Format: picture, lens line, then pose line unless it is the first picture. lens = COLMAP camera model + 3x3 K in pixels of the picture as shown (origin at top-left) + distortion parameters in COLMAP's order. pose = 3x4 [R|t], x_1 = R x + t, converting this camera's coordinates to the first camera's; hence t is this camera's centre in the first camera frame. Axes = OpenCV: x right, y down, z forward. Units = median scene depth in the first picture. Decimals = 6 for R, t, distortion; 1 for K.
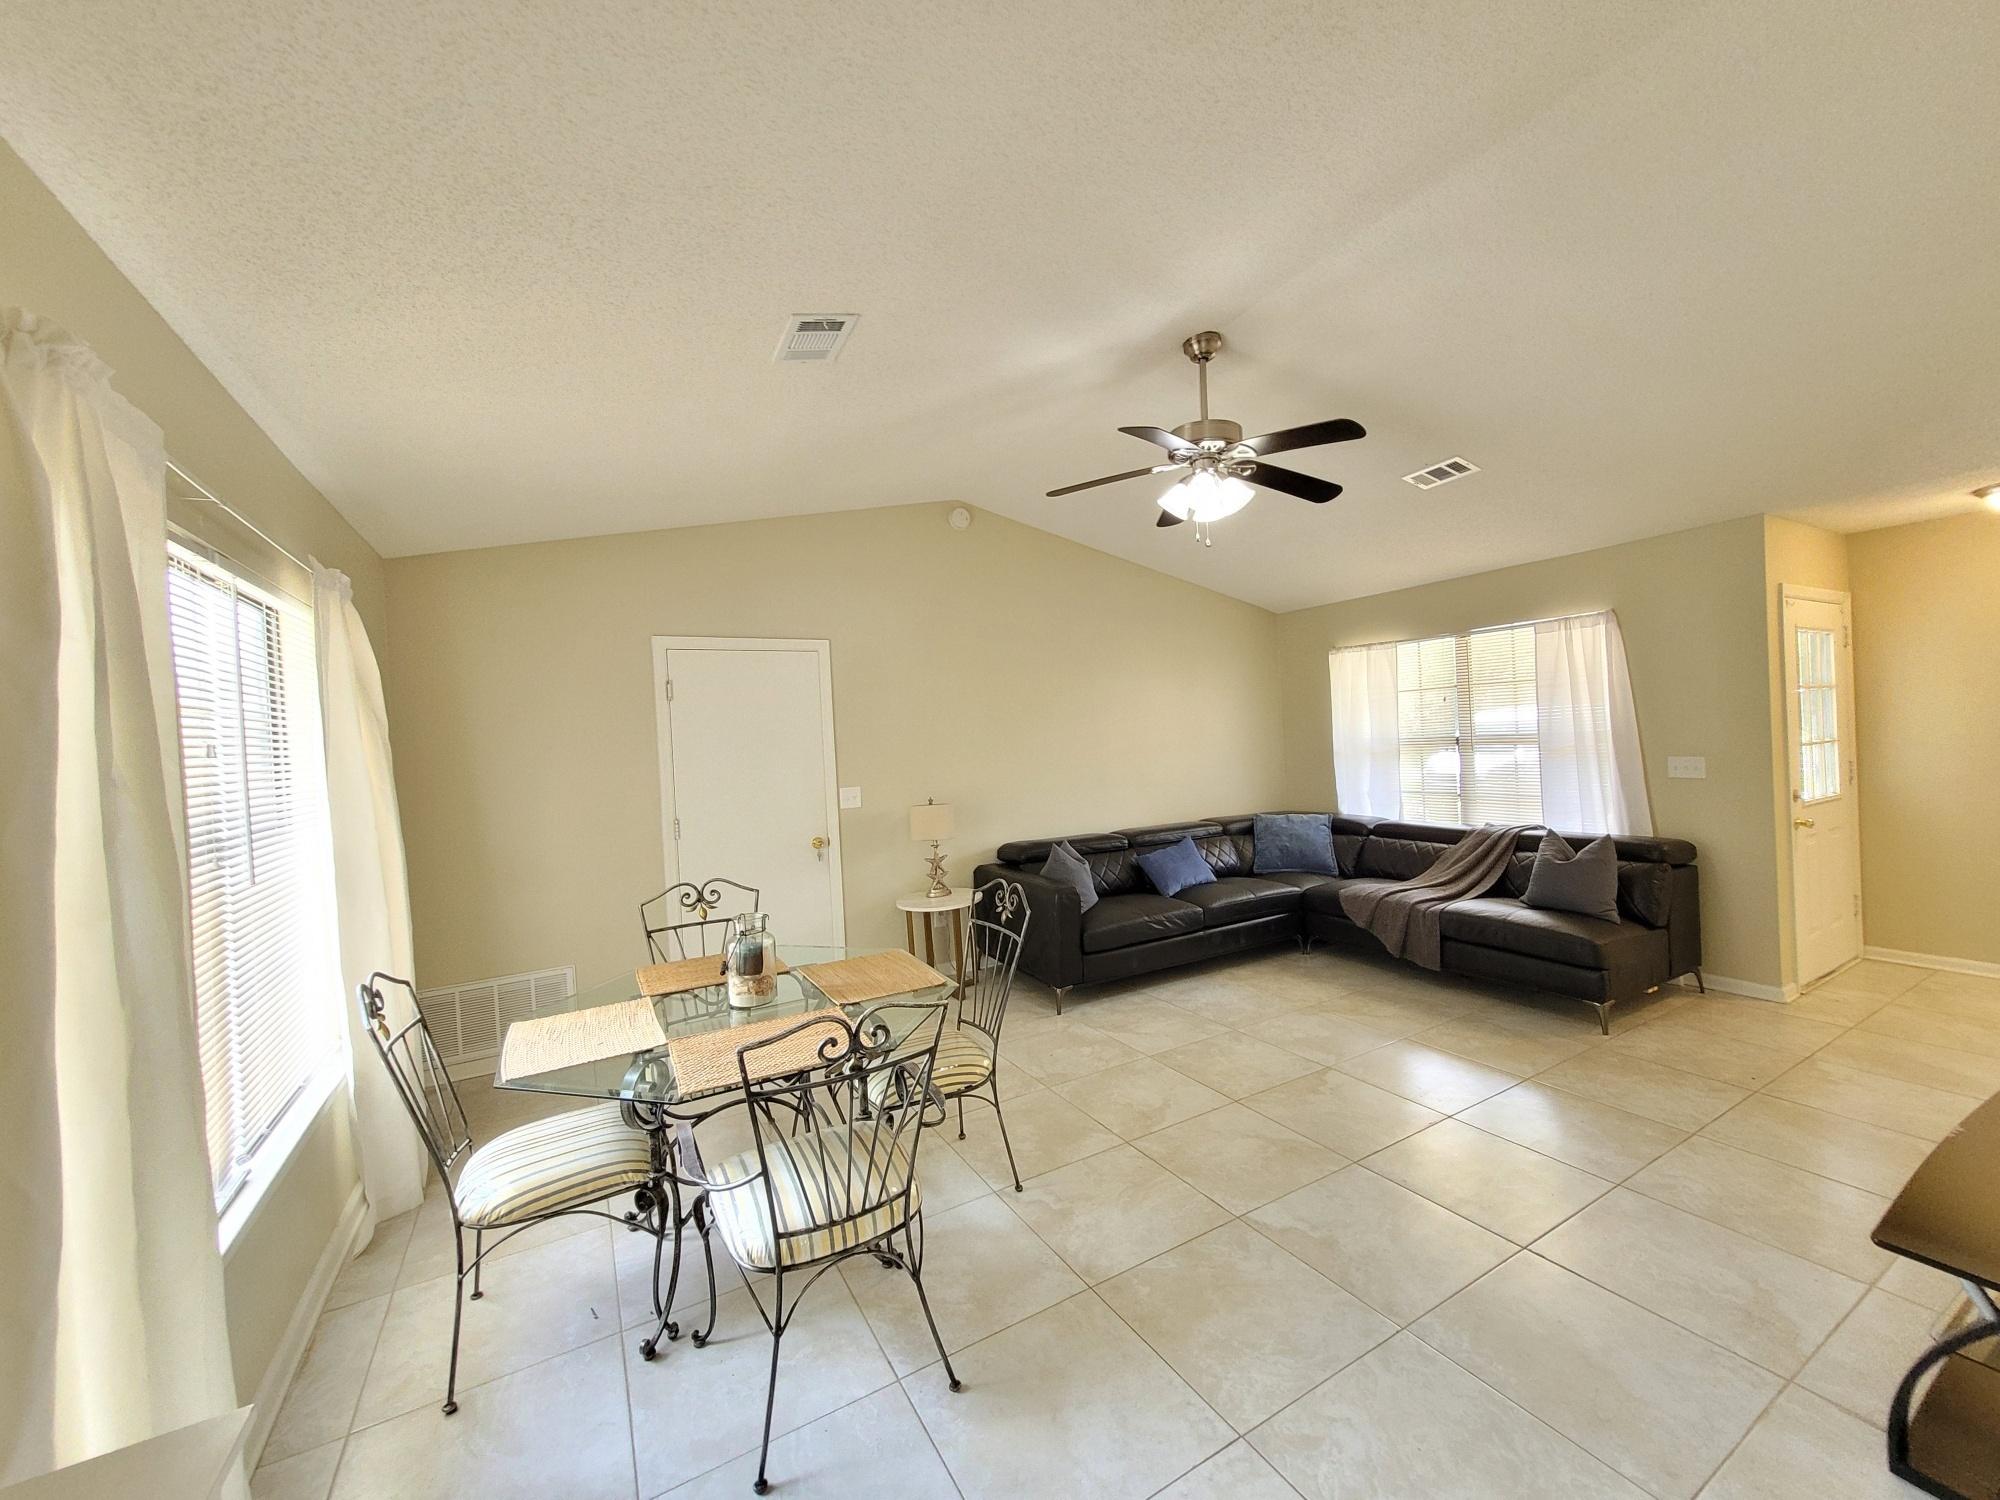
lens RADIAL K [[778.8, 0, 1013.7], [0, 778.8, 700.9], [0, 0, 1]] dist [0.007037, -0.000594]
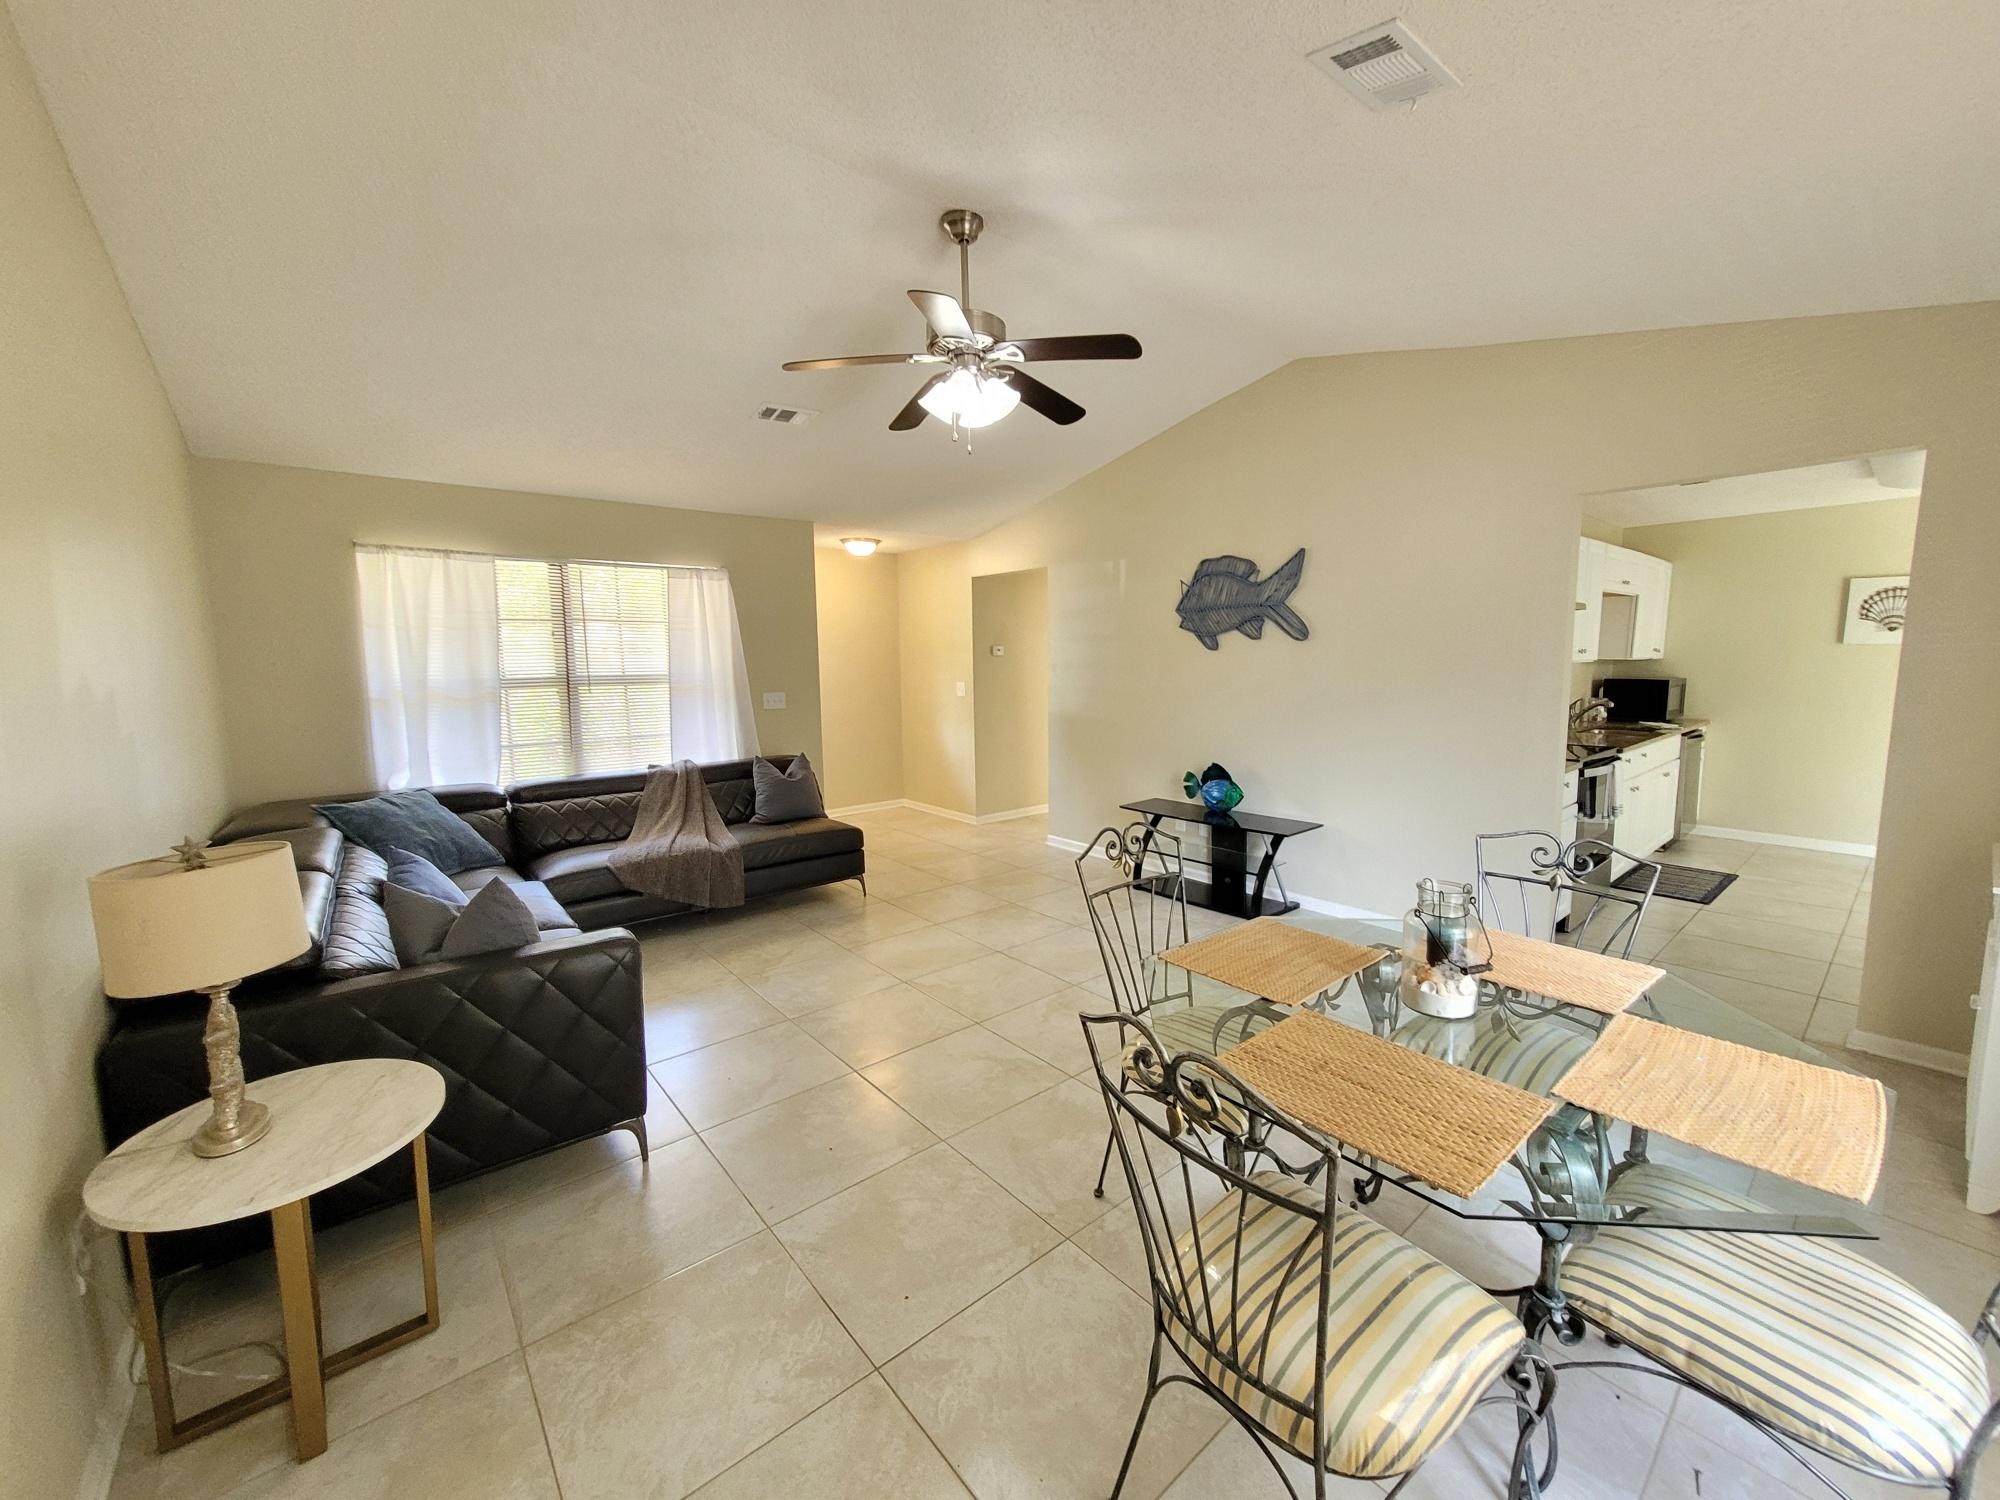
lens RADIAL K [[778.8, 0, 1052.2], [0, 778.8, 718.2], [0, 0, 1]] dist [0.007037, -0.000594]
pose [[-0.191702, -0.030605, 0.980976, -0.633959], [-0.024286, 0.999356, 0.026433, 0.085773], [-0.981153, -0.018756, -0.192322, 1.002558]]
